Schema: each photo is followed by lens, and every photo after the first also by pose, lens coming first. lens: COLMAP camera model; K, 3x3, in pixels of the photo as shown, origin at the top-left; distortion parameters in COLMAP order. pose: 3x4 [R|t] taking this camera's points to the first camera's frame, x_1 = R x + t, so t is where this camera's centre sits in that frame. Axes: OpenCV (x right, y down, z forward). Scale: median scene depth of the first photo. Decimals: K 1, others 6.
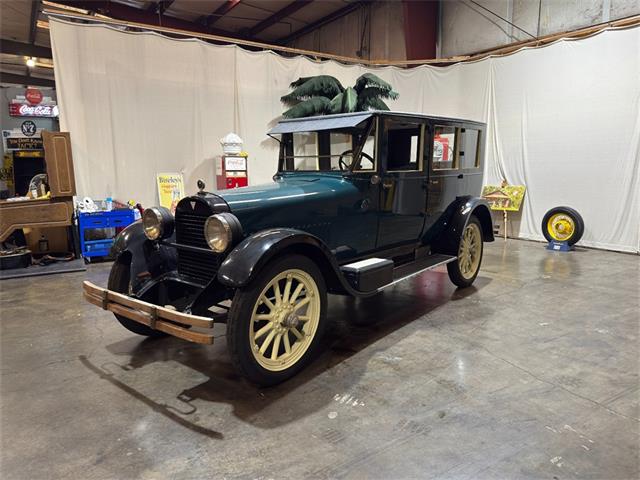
lens RADIAL K [[453.6, 0, 320.0], [0, 453.6, 240.0], [0, 0, 1]] dist [0.060773, -0.092695]
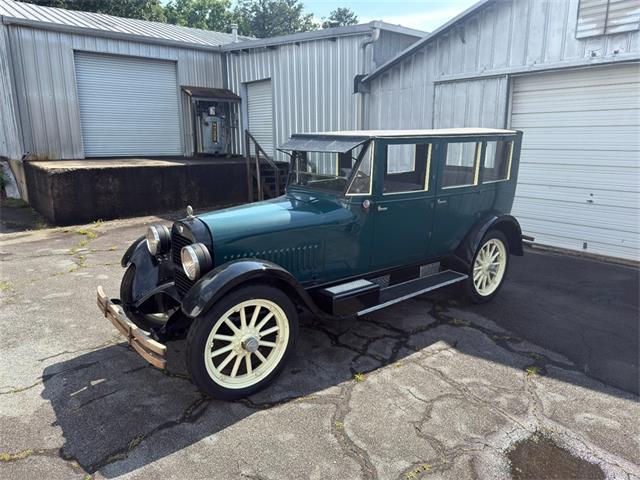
lens RADIAL K [[451.7, 0, 320.7], [0, 451.7, 243.7], [0, 0, 1]] dist [0.049265, -0.067813]
pose [[0.979362, 0.064666, -0.191490, 0.186323], [-0.048208, 0.994829, 0.089398, -0.110138], [0.196280, -0.078322, 0.977415, -0.010588]]
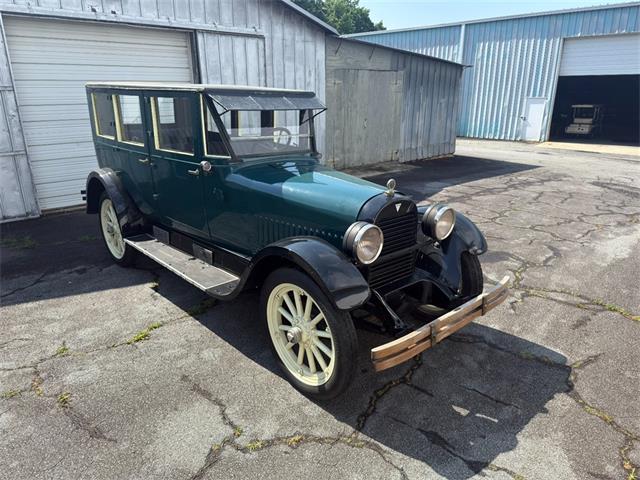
lens RADIAL K [[461.6, 0, 320.0], [0, 461.6, 240.0], [0, 0, 1]] dist [-0.012073, -0.003277]
pose [[0.133117, -0.297394, 0.945429, -0.844755], [0.145093, 0.949489, 0.278242, -0.209223], [-0.980422, 0.100137, 0.169543, 0.697224]]
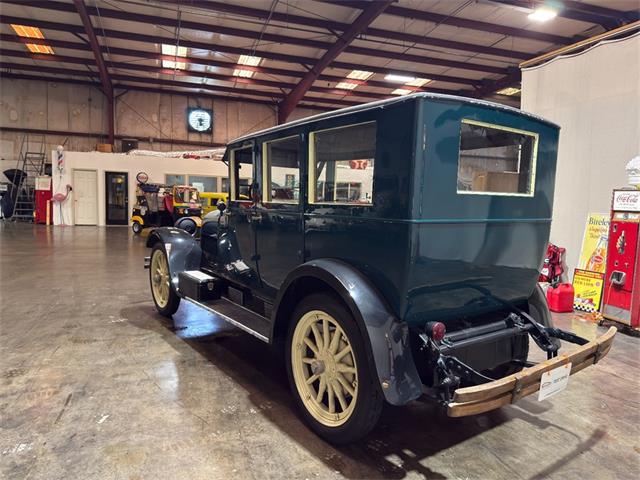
lens RADIAL K [[451.7, 0, 320.7], [0, 451.7, 243.7], [0, 0, 1]] dist [0.049265, -0.067813]
pose [[-0.260486, 0.099293, -0.960358, 0.929492], [-0.180334, 0.972188, 0.149430, -0.213595], [0.948486, 0.212110, -0.235336, 1.269522]]
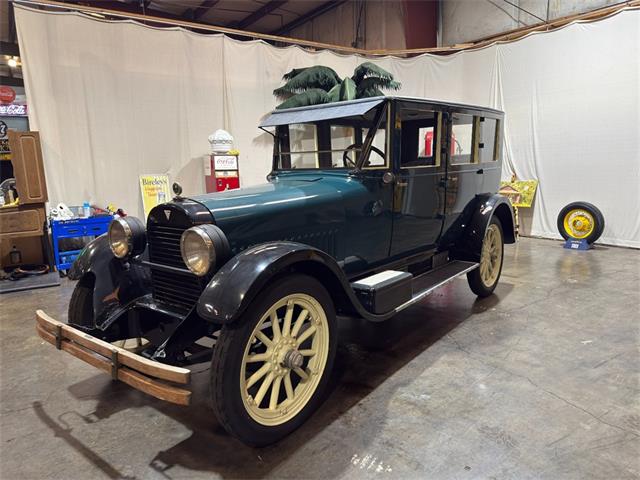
lens RADIAL K [[454.5, 0, 320.4], [0, 454.5, 235.9], [0, 0, 1]] dist [0.044335, -0.068851]
pose [[0.999685, -0.022369, 0.011399, -0.013780], [0.022411, 0.999742, -0.003570, -0.020900], [-0.011317, 0.003825, 0.999929, 0.134154]]
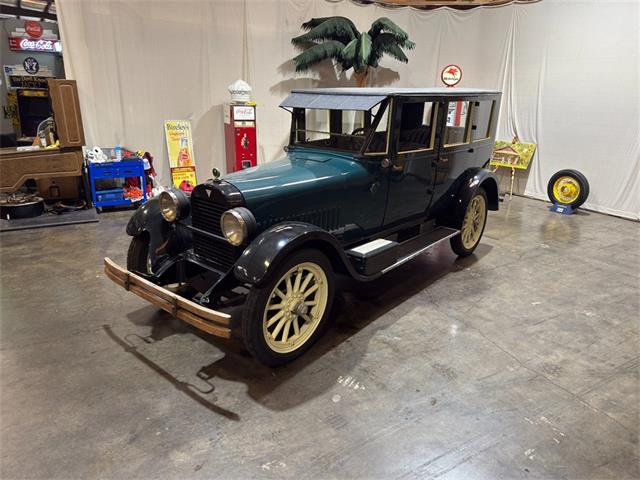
lens RADIAL K [[452.4, 0, 323.7], [0, 452.4, 241.0], [0, 0, 1]] dist [0.089917, -0.155990]
pose [[0.999299, 0.037275, 0.003585, -0.012216], [-0.037366, 0.986262, 0.160904, -0.100827], [0.002462, -0.160925, 0.986964, -0.025259]]
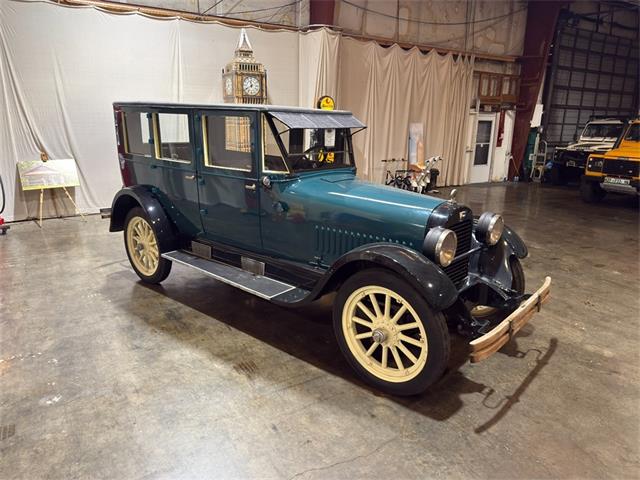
lens RADIAL K [[454.5, 0, 320.4], [0, 454.5, 235.9], [0, 0, 1]] dist [0.044335, -0.068851]
pose [[0.031349, -0.250083, 0.967717, -0.898981], [0.142754, 0.959387, 0.243306, -0.227849], [-0.989262, 0.130518, 0.065777, 0.866604]]
